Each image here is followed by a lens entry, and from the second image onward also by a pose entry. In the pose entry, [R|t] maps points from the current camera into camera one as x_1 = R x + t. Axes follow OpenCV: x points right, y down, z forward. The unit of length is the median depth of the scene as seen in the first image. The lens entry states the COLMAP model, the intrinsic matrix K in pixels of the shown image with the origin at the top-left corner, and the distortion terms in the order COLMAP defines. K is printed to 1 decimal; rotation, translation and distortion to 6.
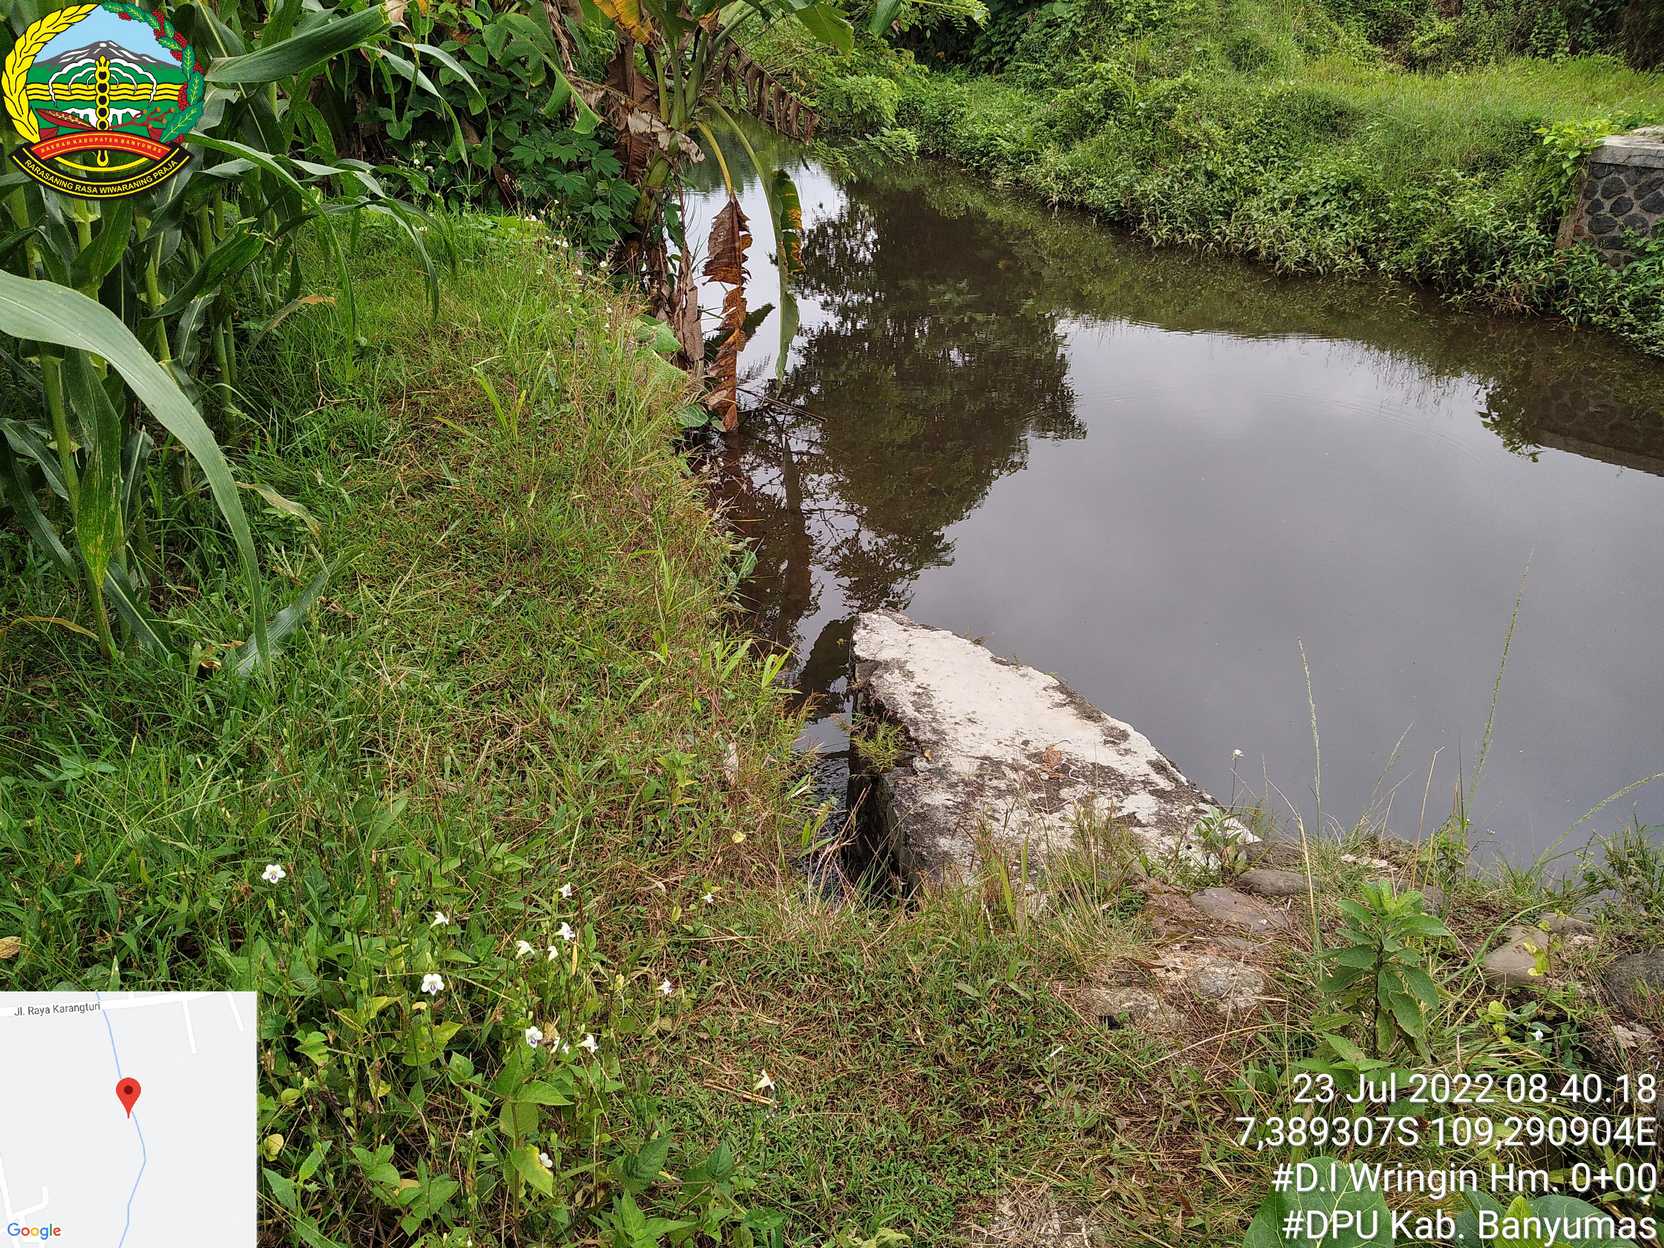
lens RADIAL K [[1380.6, 0, 825.2], [0, 1380.6, 638.5], [0, 0, 1]] dist [0.021560, -0.061024]
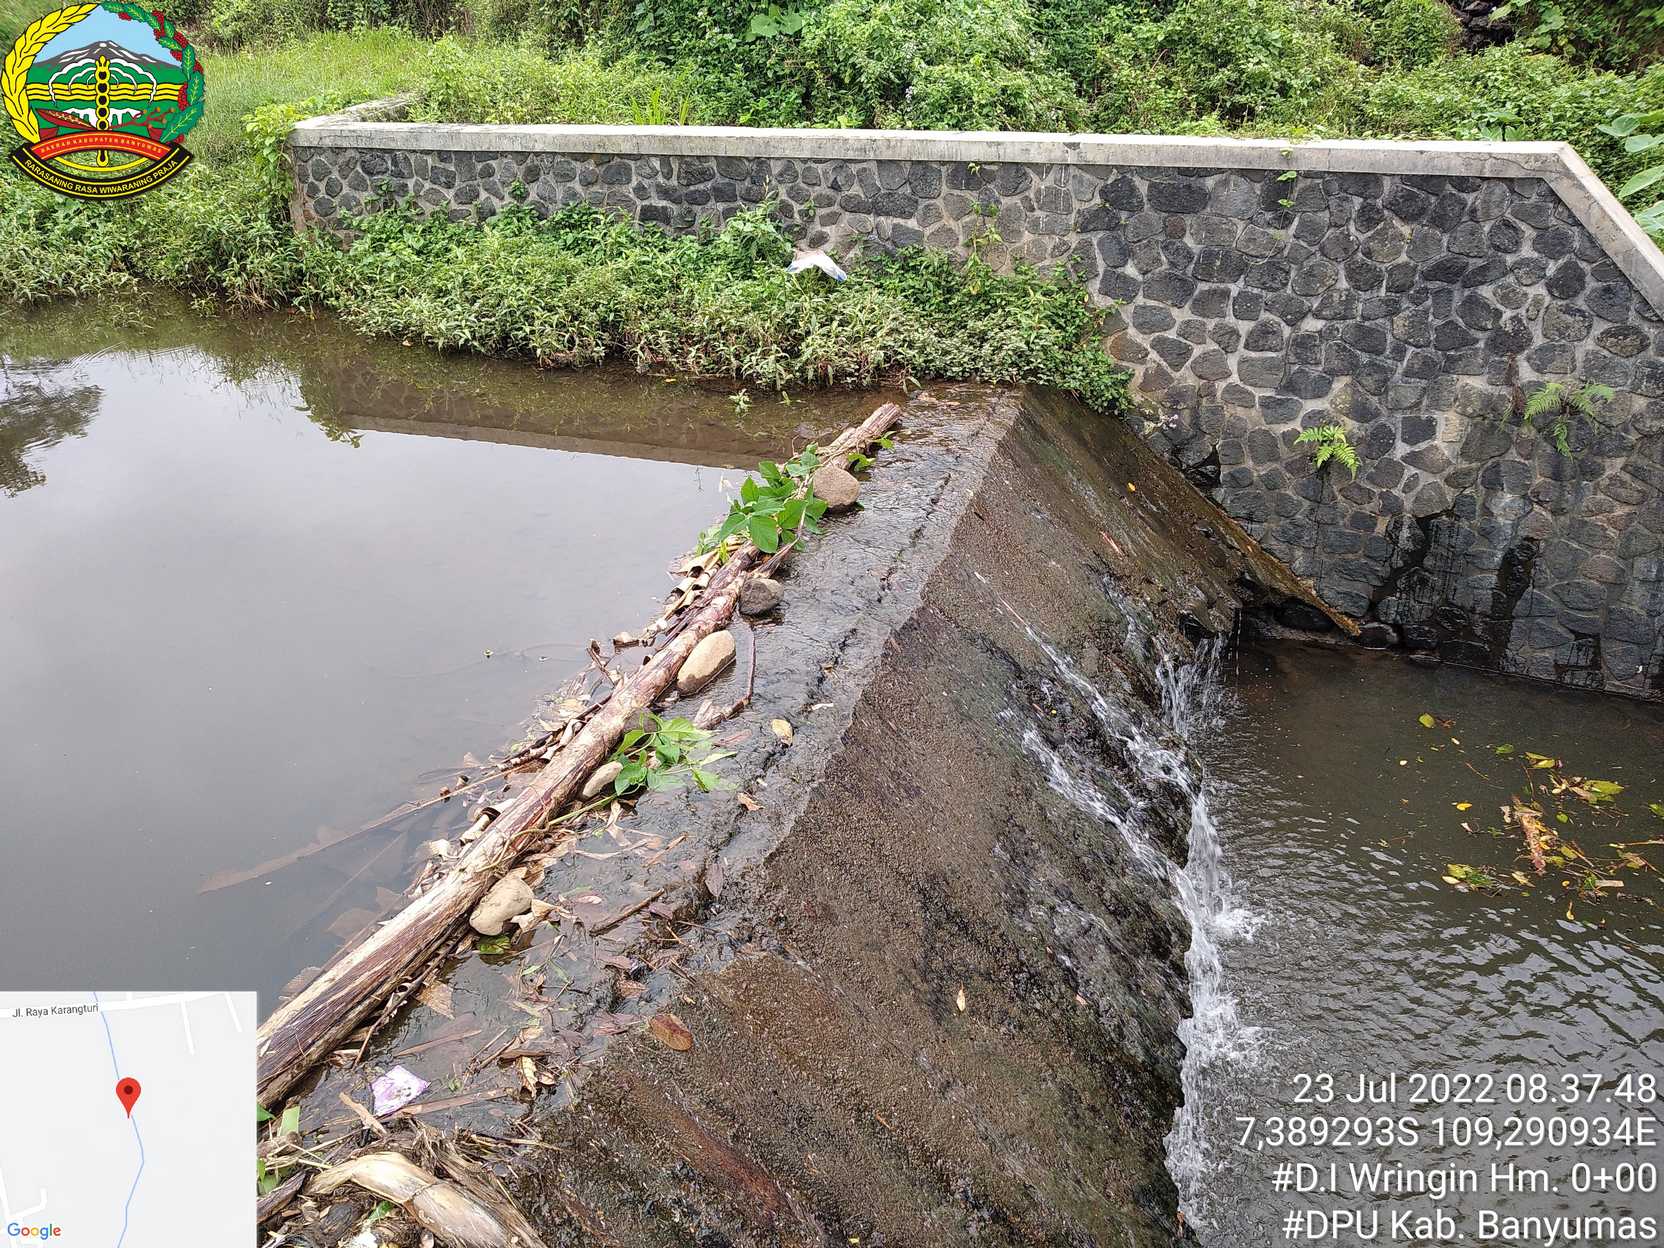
lens RADIAL K [[1380.6, 0, 832.7], [0, 1380.6, 627.9], [0, 0, 1]] dist [0.021560, -0.061024]
pose [[0.797341, -0.287600, 0.530597, 0.220979], [0.281064, 0.954950, 0.095251, -0.003122], [-0.534088, 0.073185, 0.842255, -0.008427]]
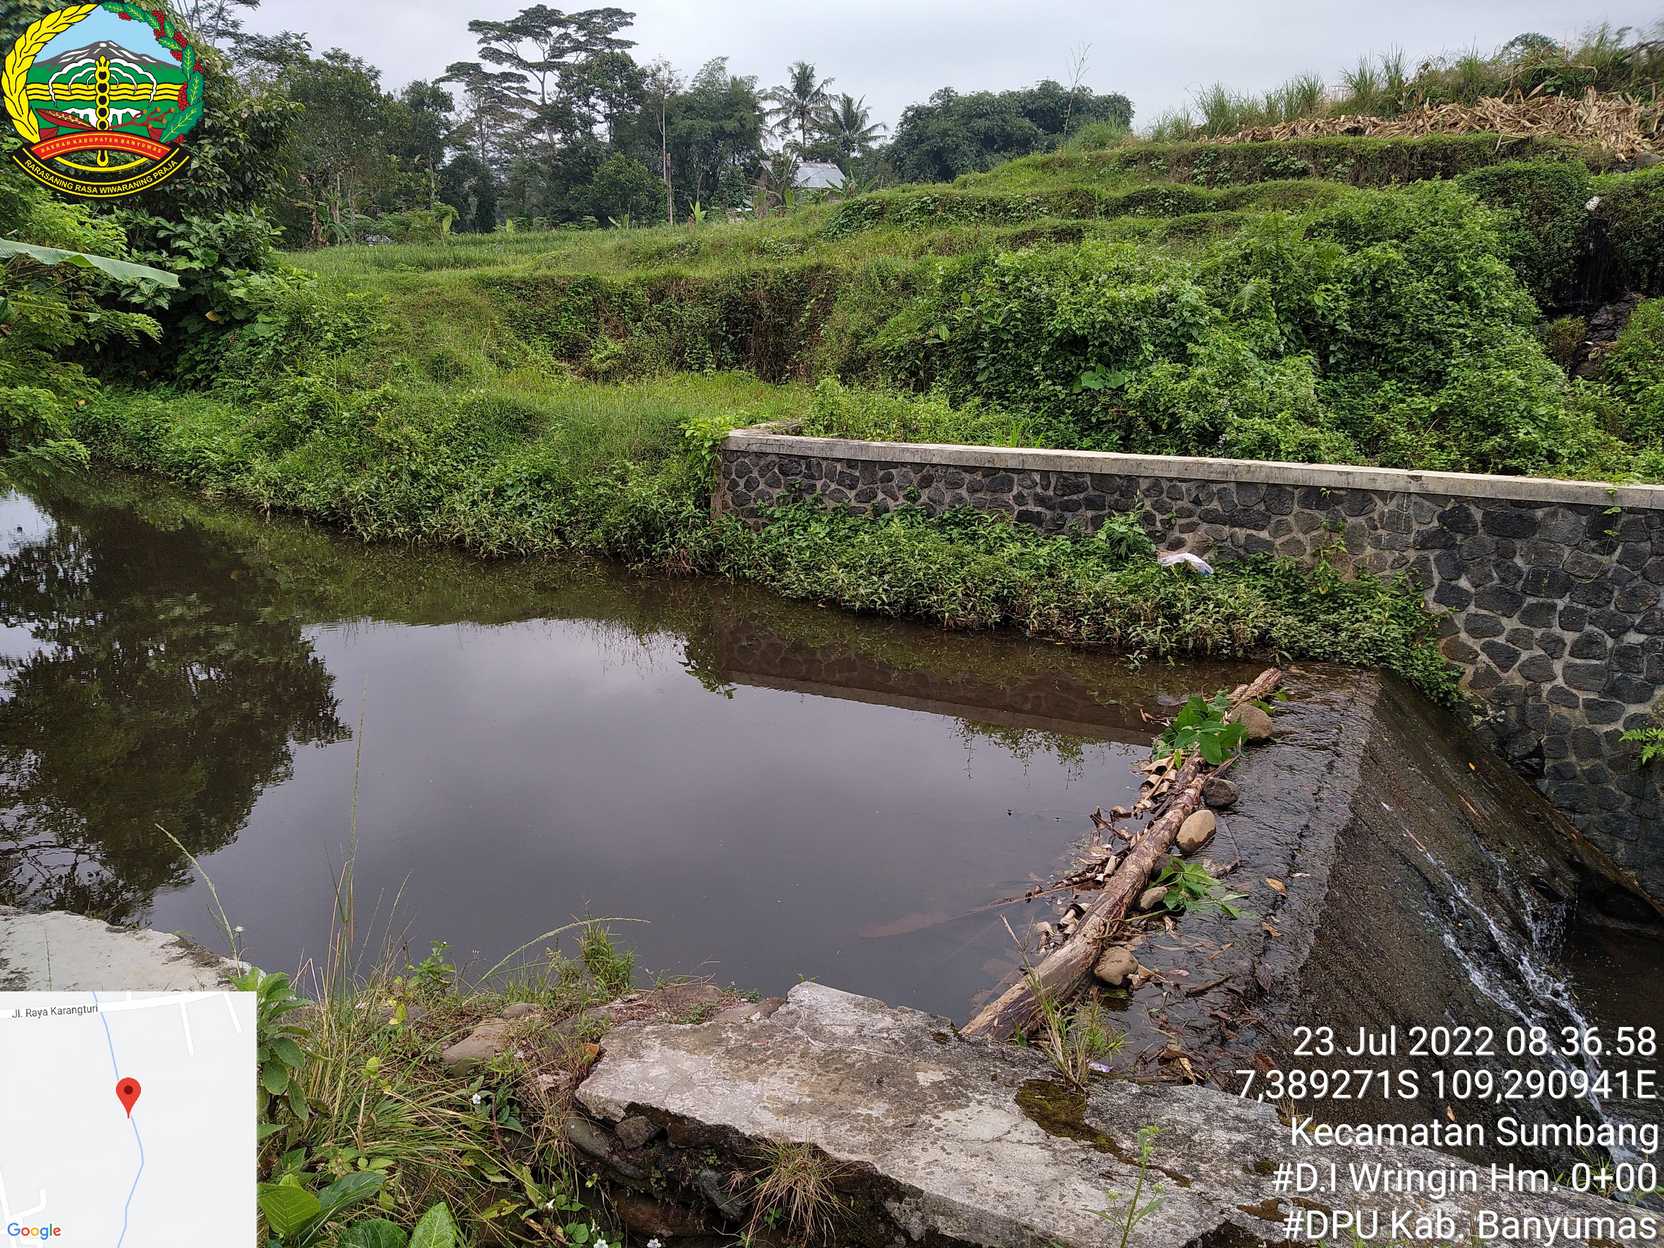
lens RADIAL K [[1380.6, 0, 832.4], [0, 1380.6, 625.1], [0, 0, 1]] dist [0.021560, -0.061024]
pose [[0.869984, -0.090027, 0.484791, 0.037732], [0.194763, 0.965983, -0.170127, 0.024089], [-0.452984, 0.242427, 0.857924, -0.035788]]
